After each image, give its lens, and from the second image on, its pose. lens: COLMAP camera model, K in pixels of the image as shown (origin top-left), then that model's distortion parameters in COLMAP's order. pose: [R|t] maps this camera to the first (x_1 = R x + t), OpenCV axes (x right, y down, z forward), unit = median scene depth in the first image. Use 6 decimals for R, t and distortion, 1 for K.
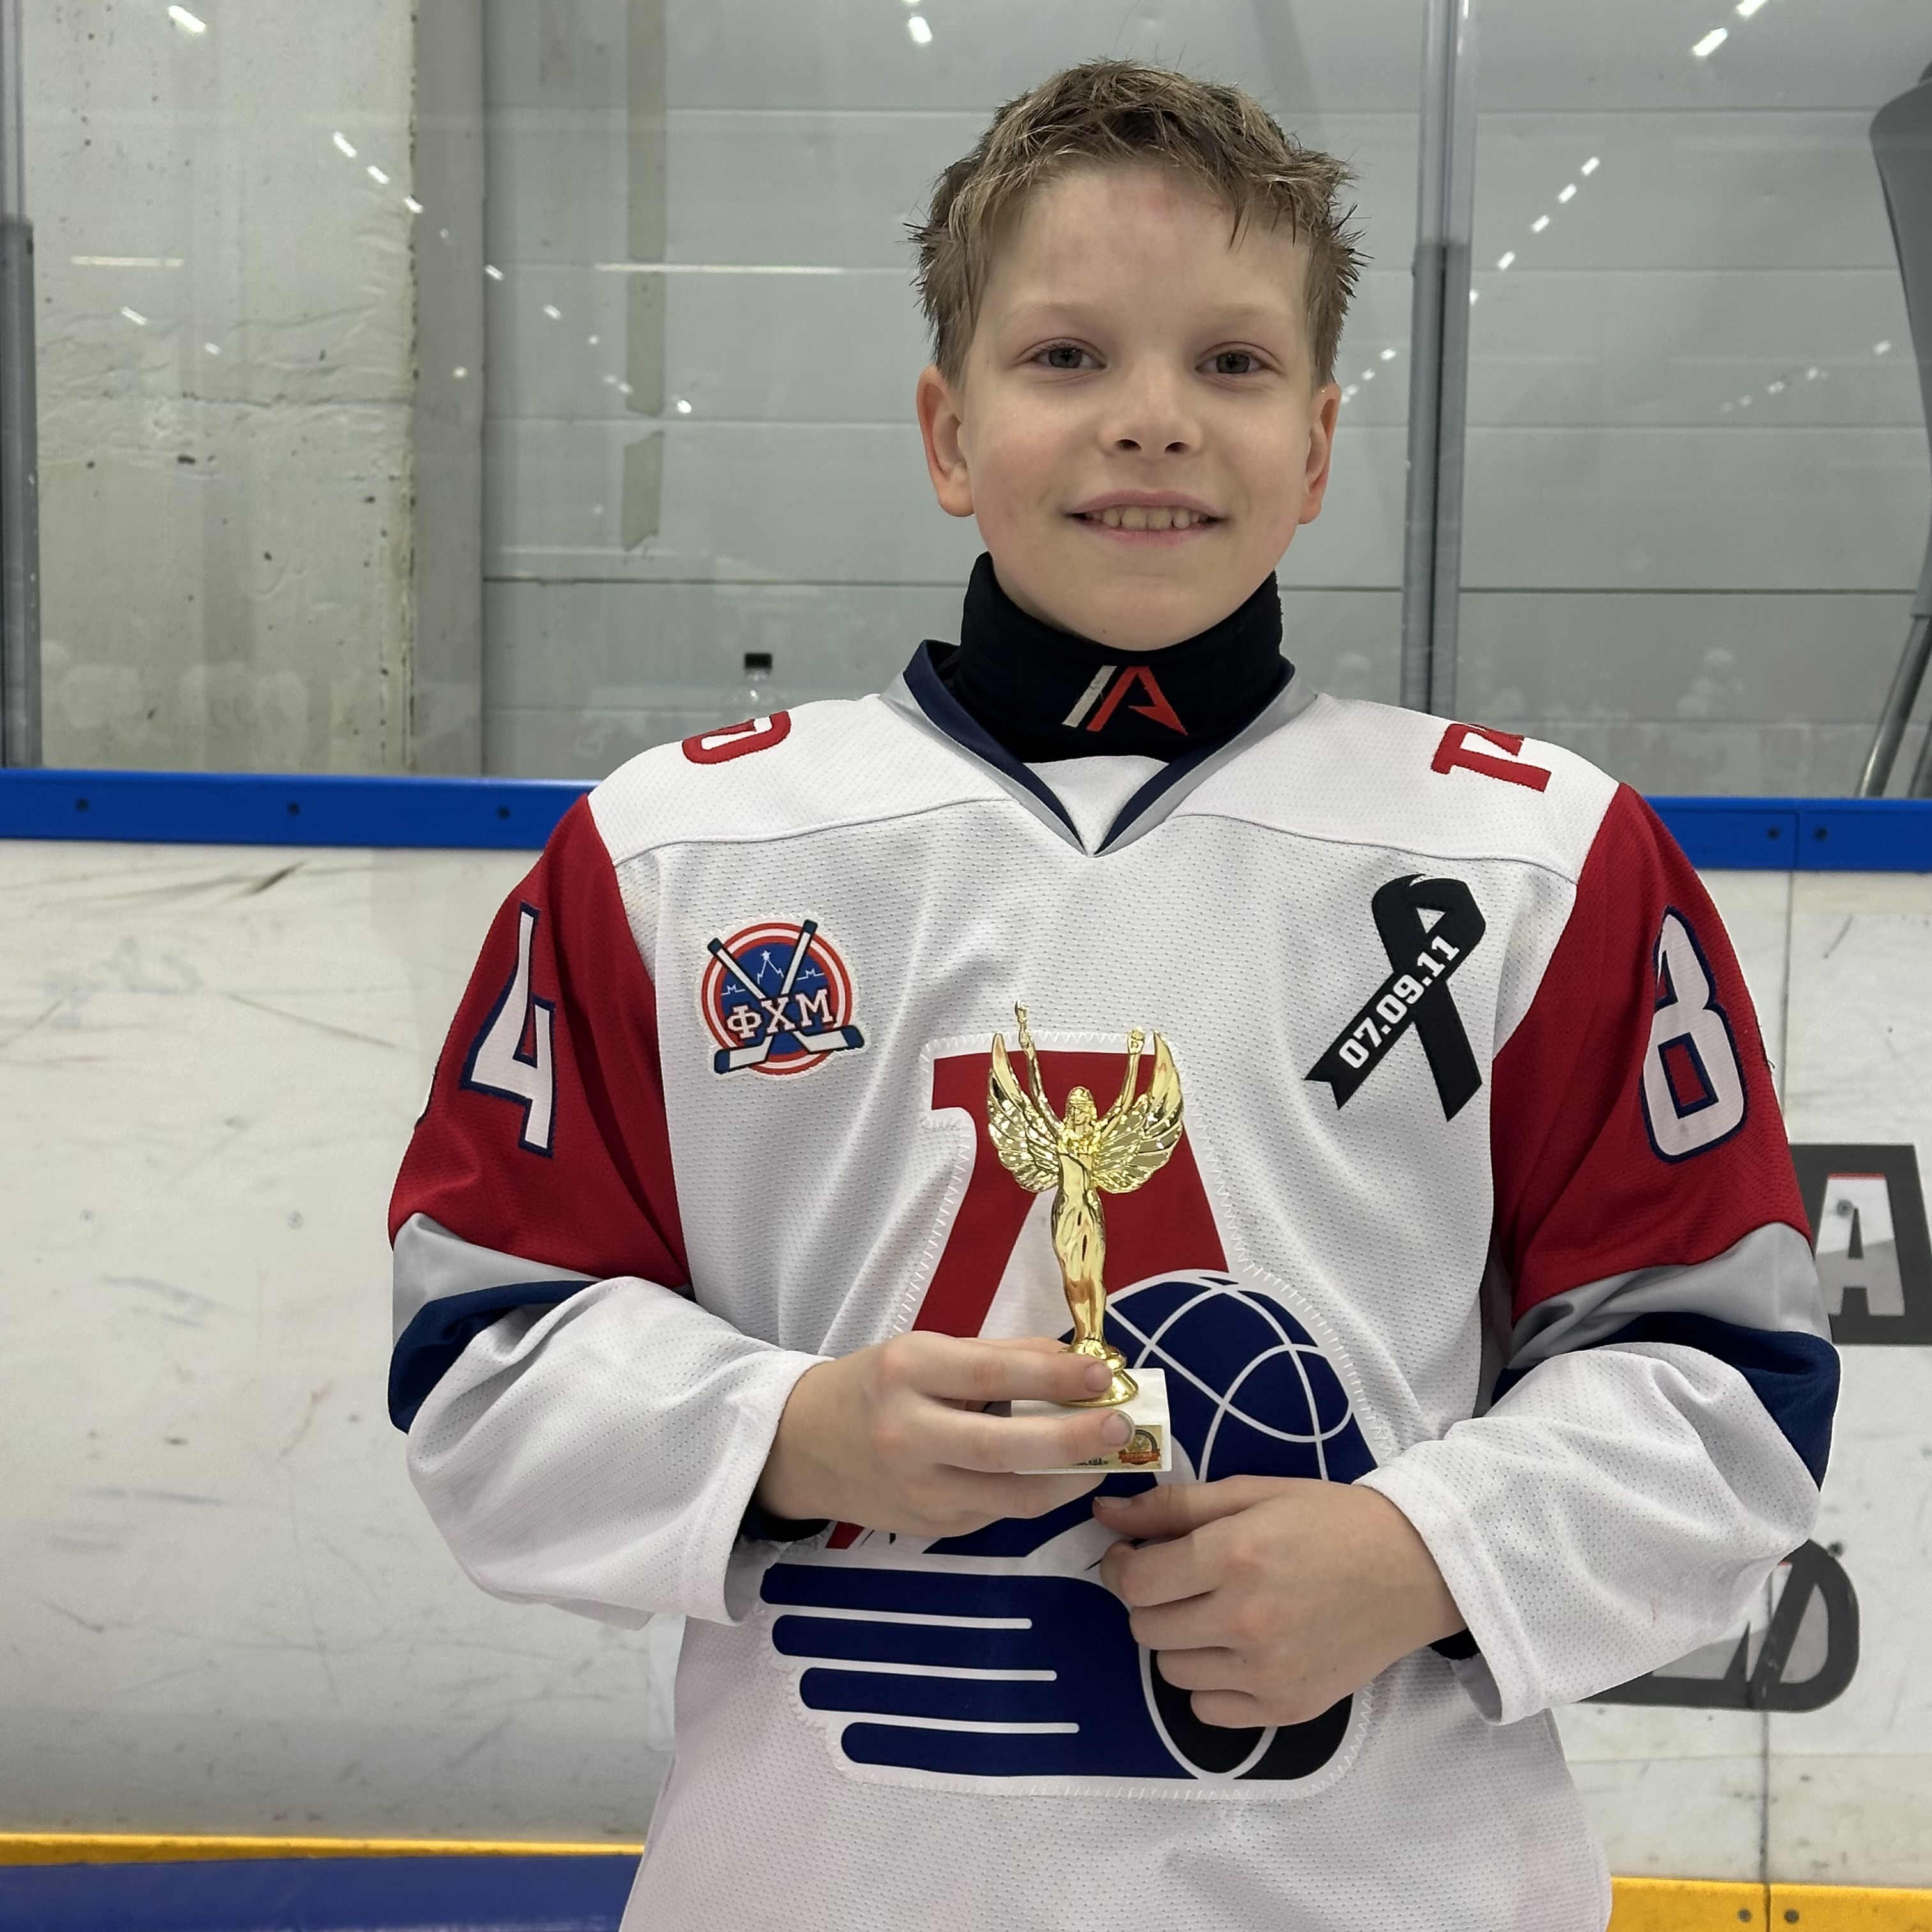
lens RADIAL K [[3579.4, 0, 945.4], [0, 3579.4, 980.3], [0, 0, 1]] dist [0.131282, 0.000000]
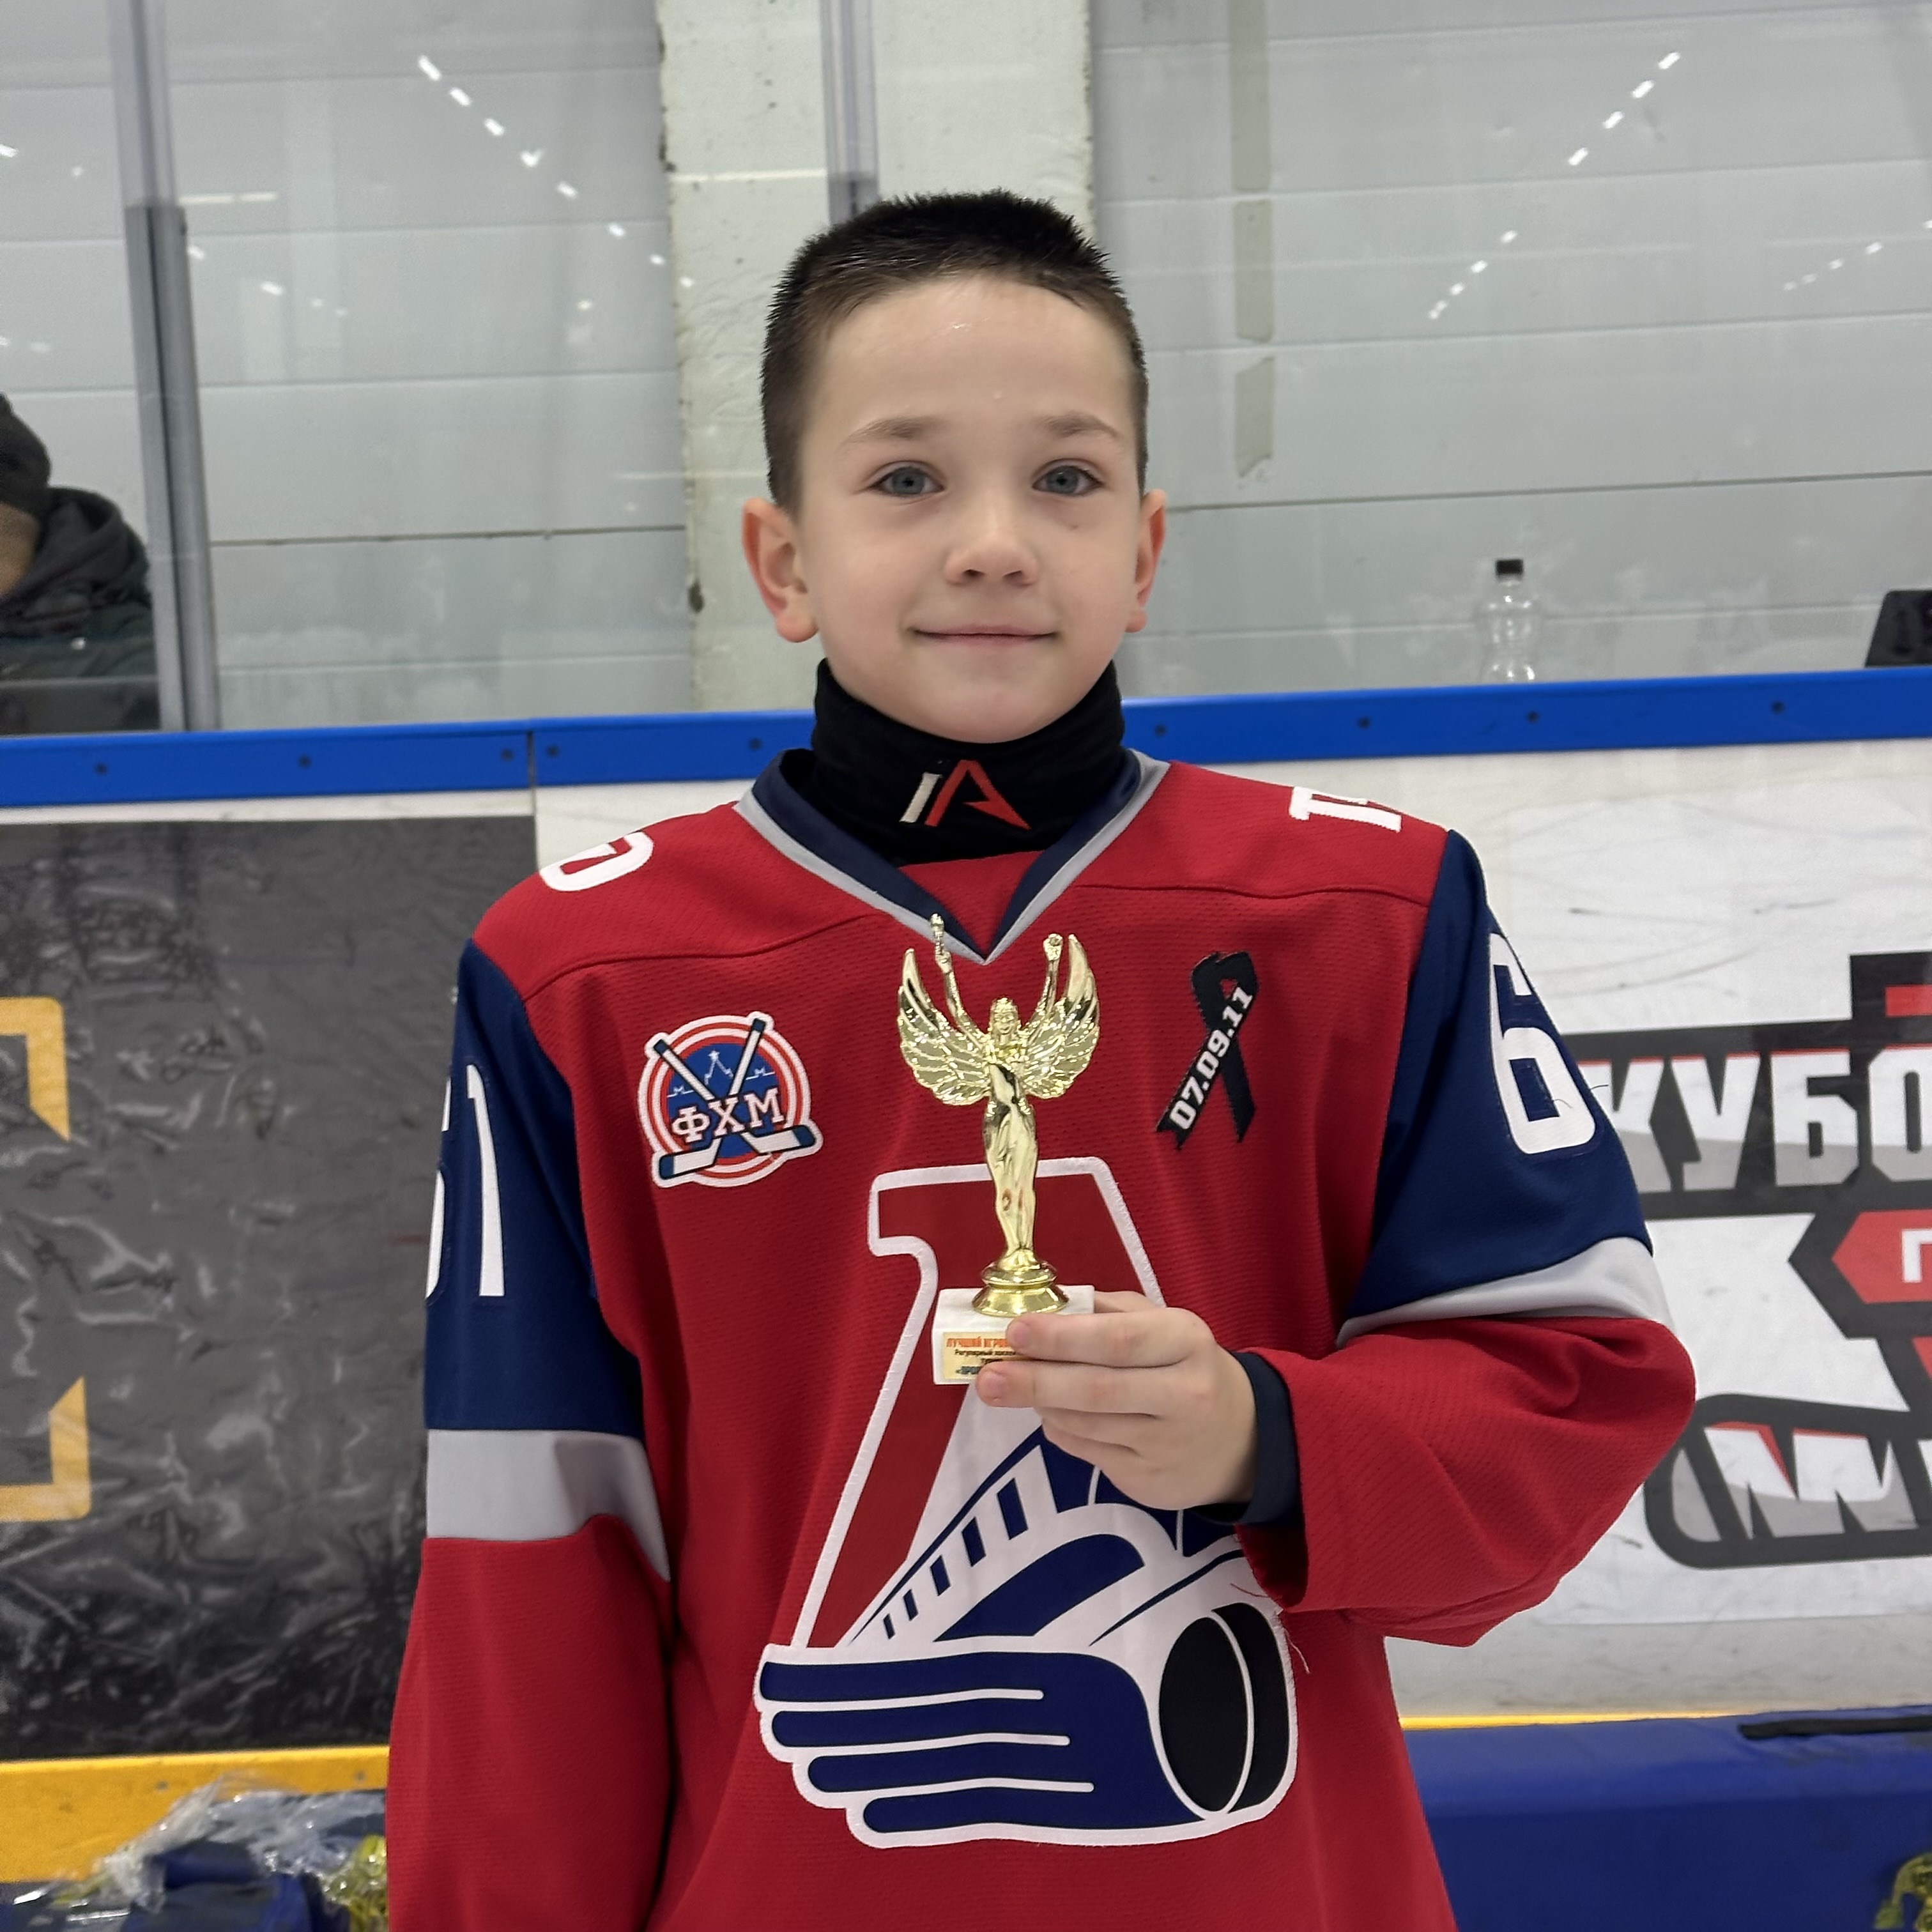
lens RADIAL K [[3536.9, 0, 1000.4], [0, 3536.9, 962.4], [0, 0, 1]] dist [0.141278, 0.000000]
pose [[0.998621, -0.052443, -0.002602, -0.181644], [0.052470, 0.998555, 0.011620, 0.003825], [0.001989, -0.011740, 0.999929, -0.014527]]
